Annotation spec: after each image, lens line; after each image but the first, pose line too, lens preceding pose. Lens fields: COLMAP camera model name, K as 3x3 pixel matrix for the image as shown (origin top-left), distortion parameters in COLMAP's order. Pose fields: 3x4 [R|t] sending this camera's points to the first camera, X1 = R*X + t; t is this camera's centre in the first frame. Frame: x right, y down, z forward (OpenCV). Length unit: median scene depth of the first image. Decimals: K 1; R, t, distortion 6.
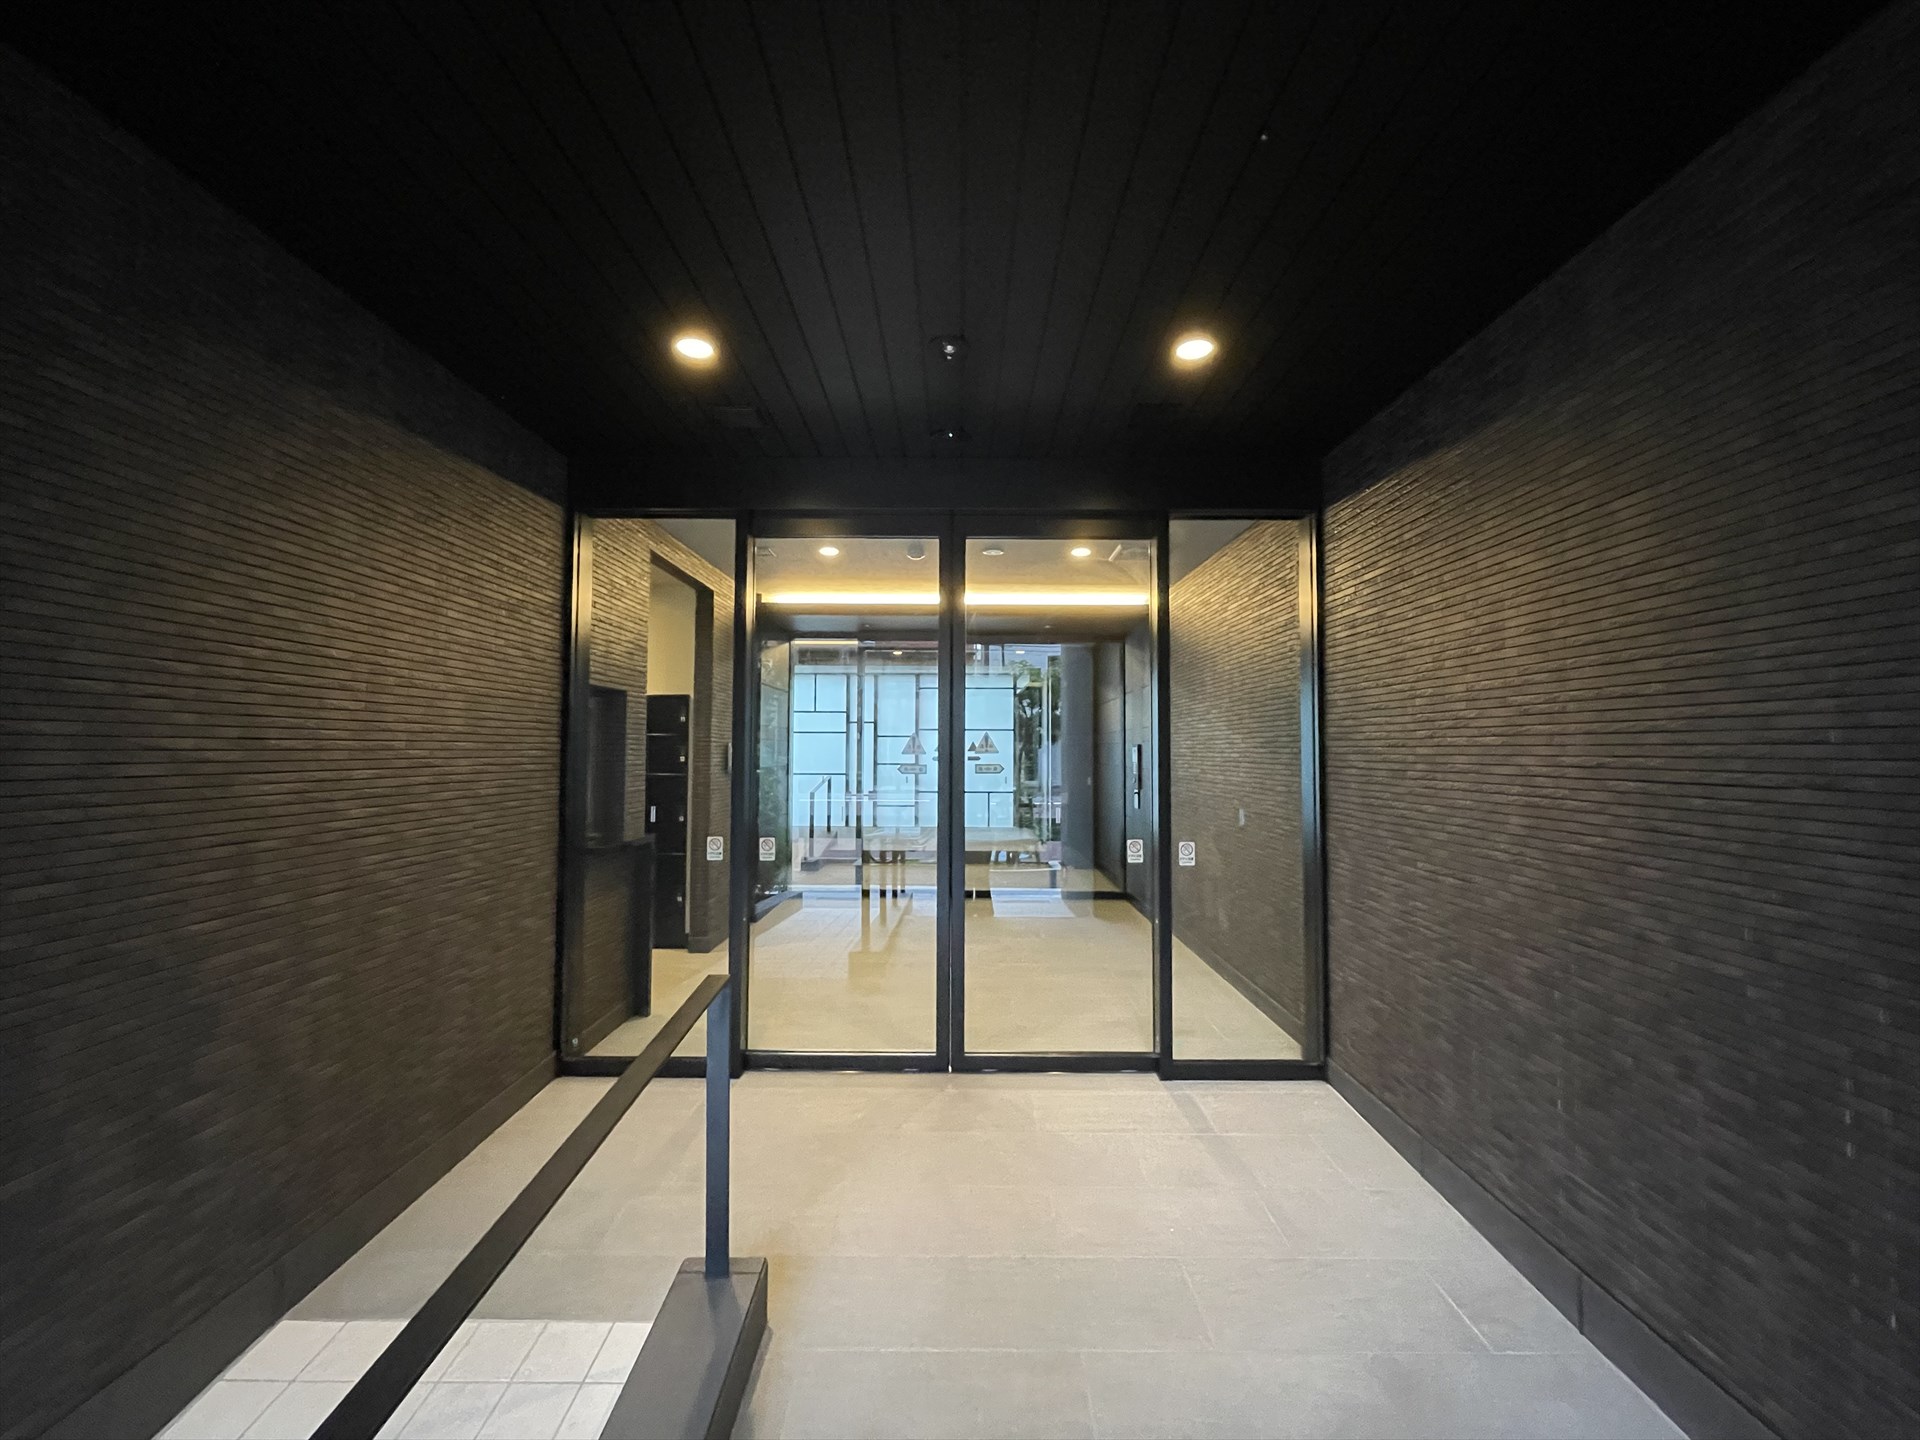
lens RADIAL K [[774.7, 0, 956.2], [0, 774.7, 717.1], [0, 0, 1]] dist [-0.003133, 0.000559]
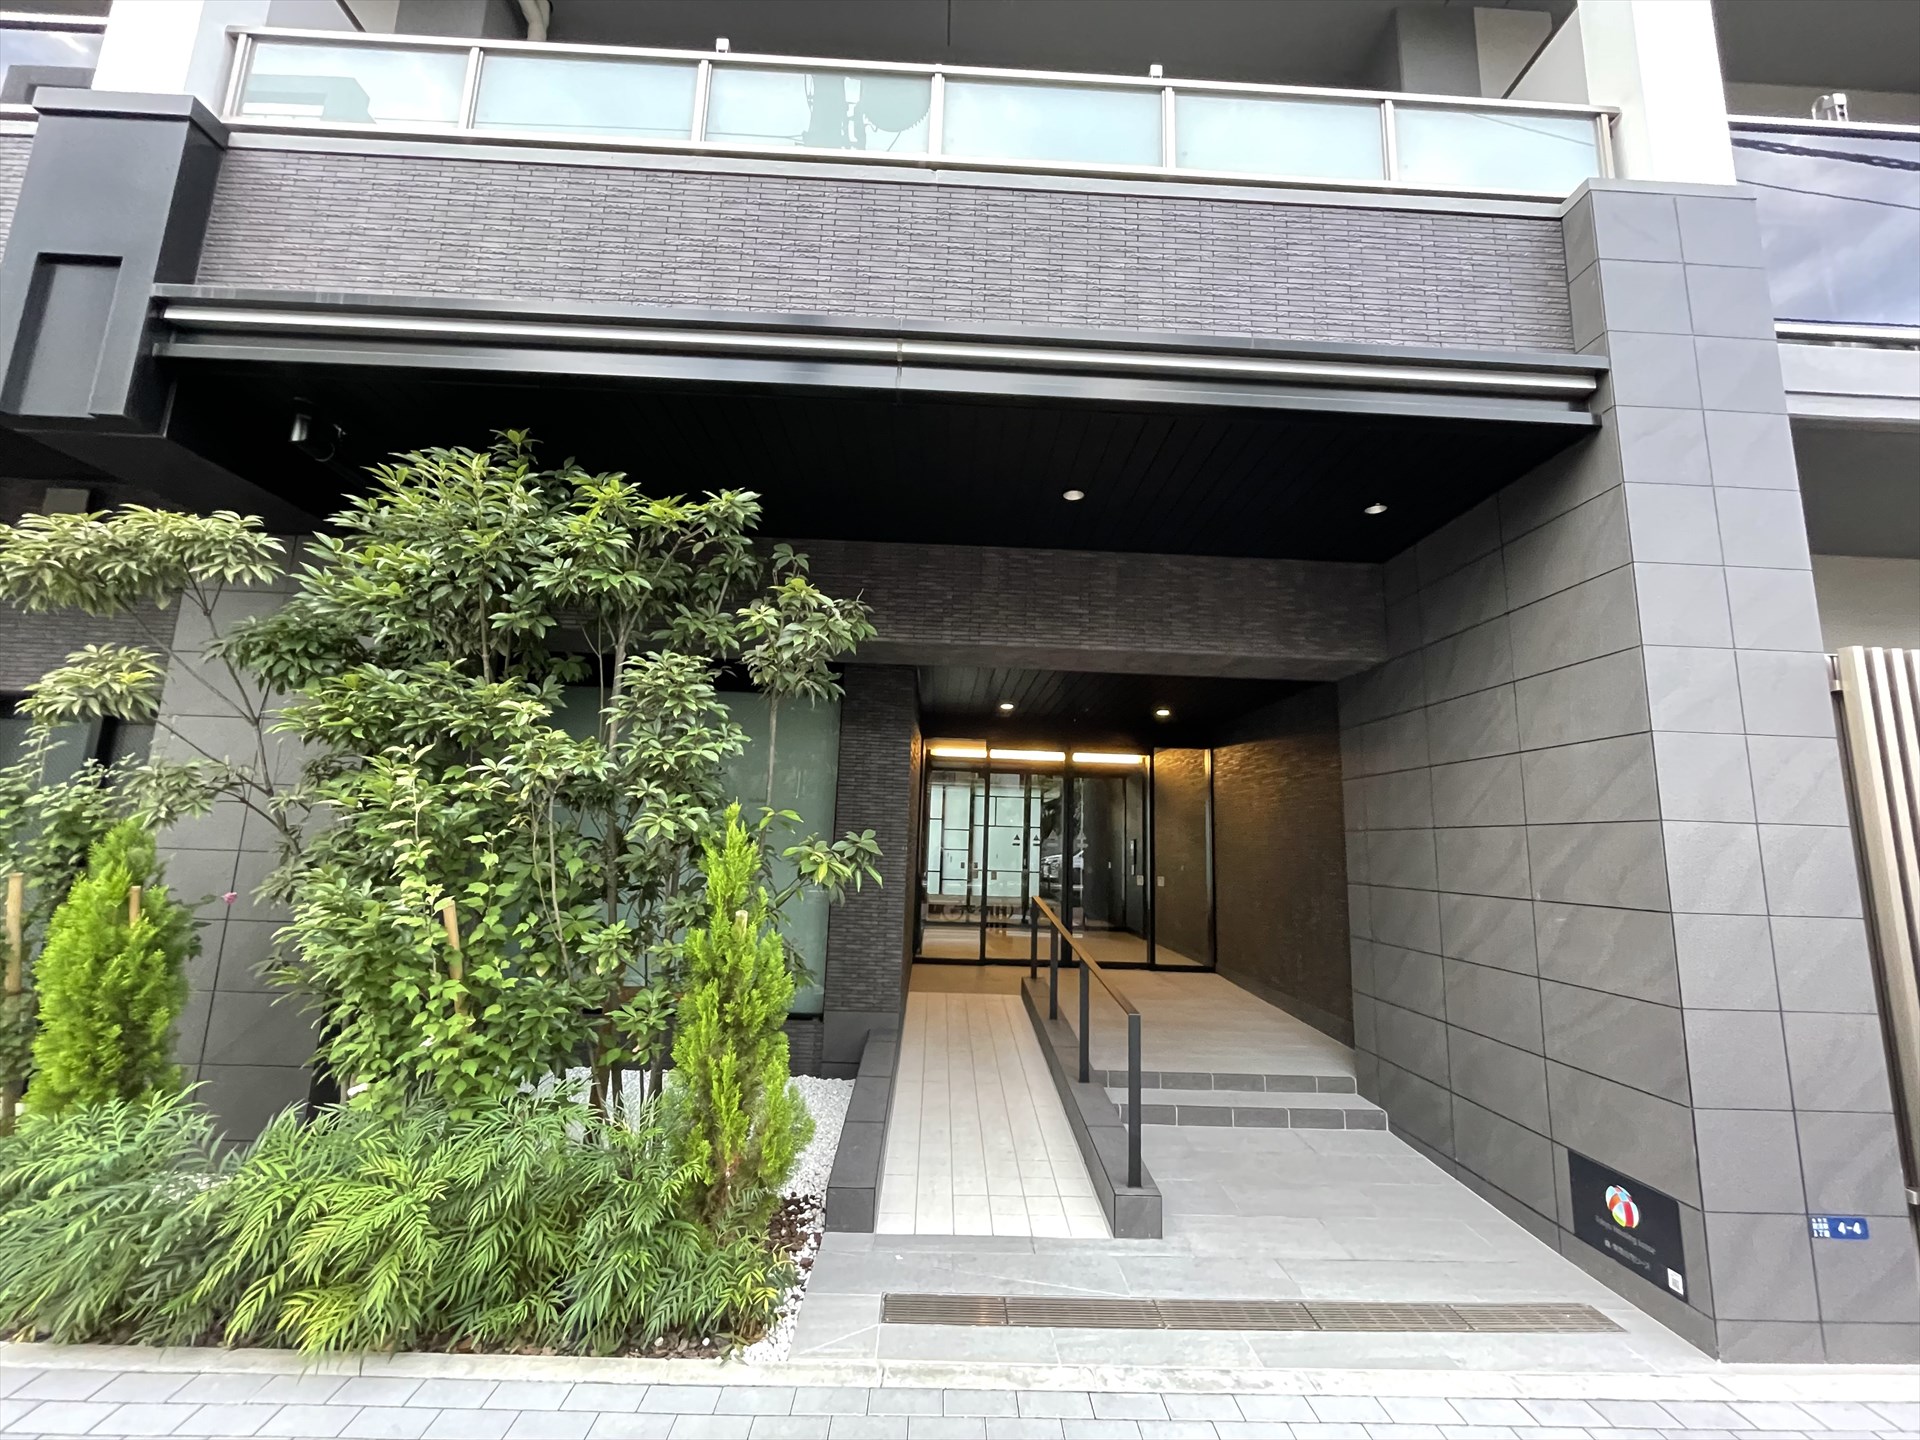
lens RADIAL K [[774.7, 0, 956.2], [0, 774.7, 717.1], [0, 0, 1]] dist [-0.003133, 0.000559]
pose [[0.998998, 0.035600, 0.027105, -0.237526], [-0.032109, 0.992272, -0.119855, -0.017028], [-0.031163, 0.118864, 0.992421, -0.806062]]
